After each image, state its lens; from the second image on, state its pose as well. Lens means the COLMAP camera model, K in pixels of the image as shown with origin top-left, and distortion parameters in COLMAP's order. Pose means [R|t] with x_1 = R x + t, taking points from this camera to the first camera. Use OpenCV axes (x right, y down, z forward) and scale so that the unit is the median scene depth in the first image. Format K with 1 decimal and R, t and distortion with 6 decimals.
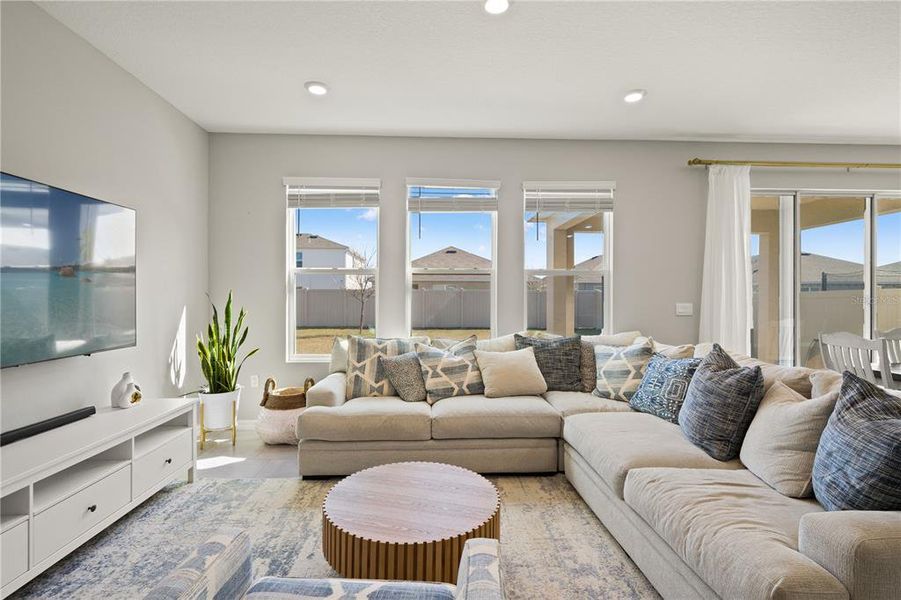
lens RADIAL K [[424.7, 0, 453.9], [0, 424.7, 299.7], [0, 0, 1]] dist [-0.002777, -0.000145]
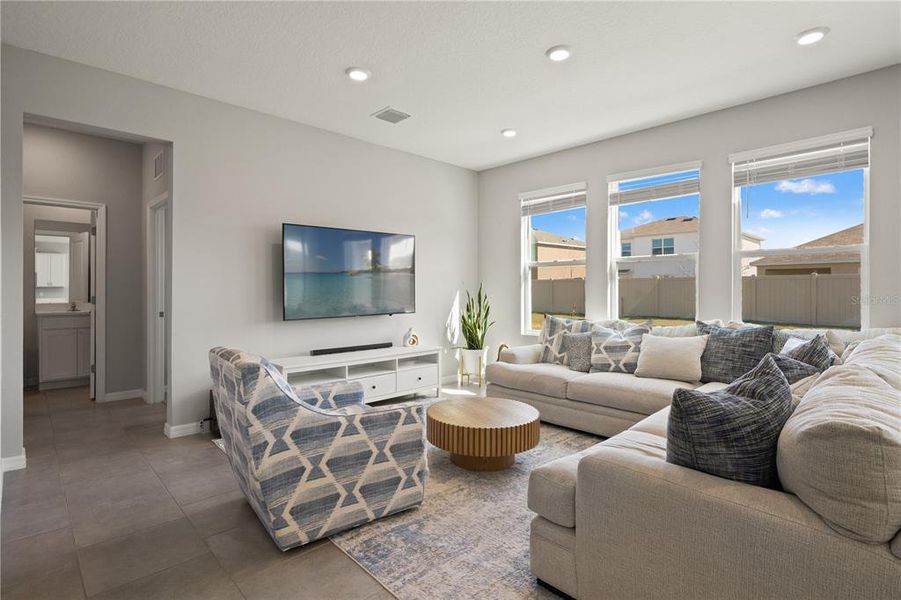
lens RADIAL K [[446.8, 0, 450.9], [0, 446.8, 286.2], [0, 0, 1]] dist [-0.000241, 0.000029]
pose [[0.663390, -0.006661, -0.748244, 0.568901], [0.001618, 0.999971, -0.007468, 0.009516], [0.748272, 0.003743, 0.663381, -0.091243]]
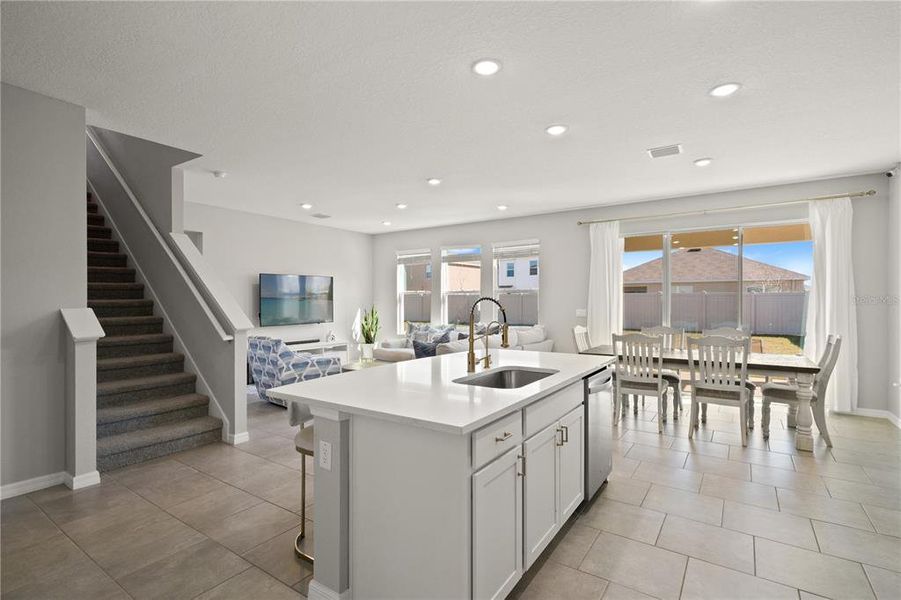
lens RADIAL K [[427.3, 0, 450.5], [0, 427.3, 300.0], [0, 0, 1]] dist [0.001482, 0.000243]
pose [[0.802893, -0.003031, -0.596115, 1.339954], [0.001982, 0.999995, -0.002415, -0.029646], [0.596119, 0.000758, 0.802895, -0.728985]]
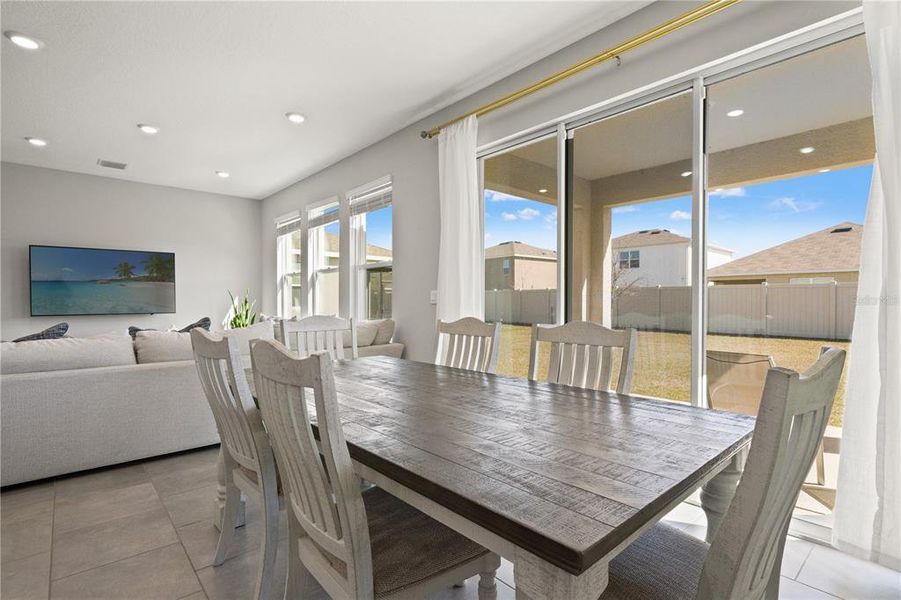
lens RADIAL K [[424.7, 0, 453.9], [0, 424.7, 299.7], [0, 0, 1]] dist [-0.002777, -0.000145]
pose [[0.644595, -0.004904, -0.764509, 1.519320], [0.005346, 0.999984, -0.001906, 0.042104], [0.764506, -0.002859, 0.644611, 0.524350]]
